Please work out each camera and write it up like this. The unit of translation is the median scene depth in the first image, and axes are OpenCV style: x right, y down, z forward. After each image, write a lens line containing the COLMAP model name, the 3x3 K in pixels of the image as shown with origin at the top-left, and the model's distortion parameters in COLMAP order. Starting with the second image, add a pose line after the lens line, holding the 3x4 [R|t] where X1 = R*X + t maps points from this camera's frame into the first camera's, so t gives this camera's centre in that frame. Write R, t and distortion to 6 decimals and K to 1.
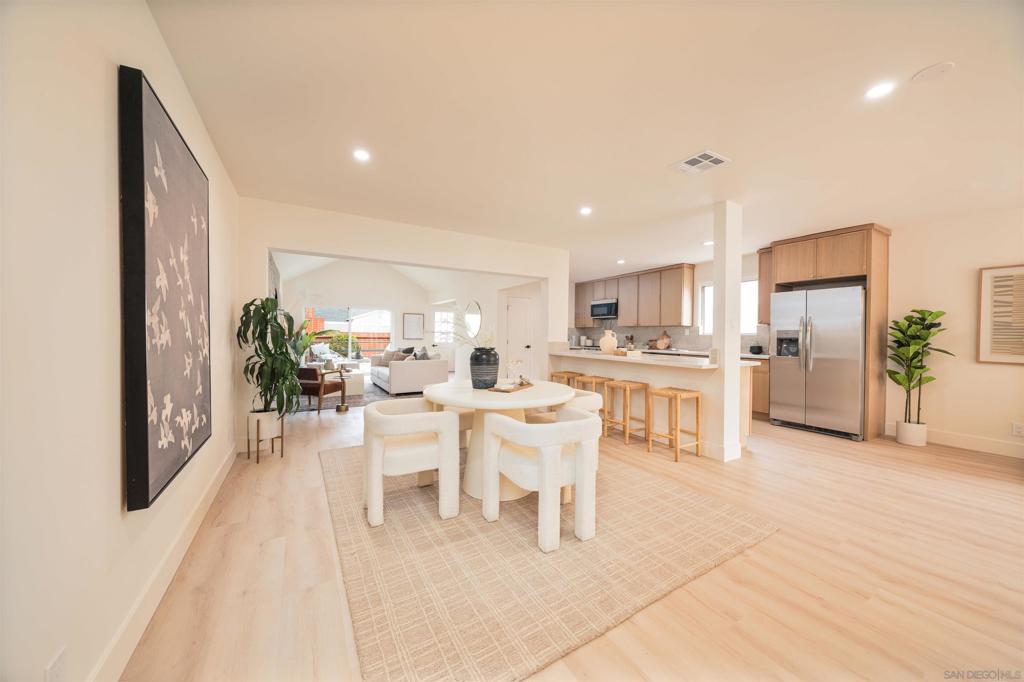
lens RADIAL K [[351.9, 0, 511.6], [0, 351.9, 339.3], [0, 0, 1]] dist [-0.000486, -0.000042]
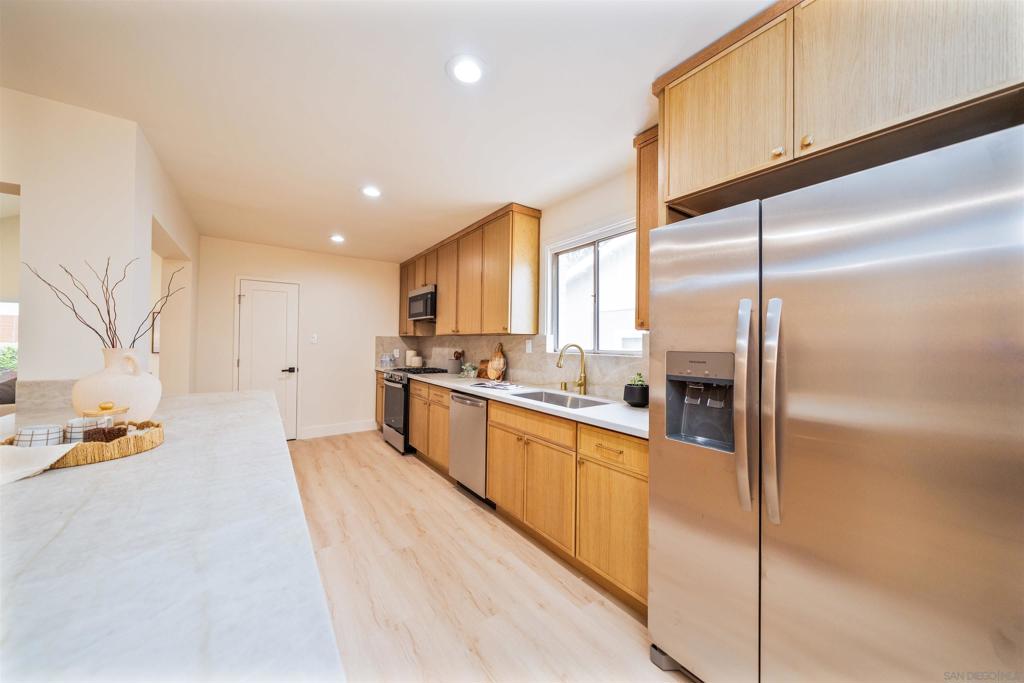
lens RADIAL K [[351.9, 0, 511.0], [0, 351.9, 339.4], [0, 0, 1]] dist [-0.000486, -0.000042]
pose [[0.994014, 0.003641, 0.109197, 0.417182], [-0.001172, 0.999742, -0.022665, -0.019213], [-0.109251, 0.022401, 0.993762, 0.507864]]
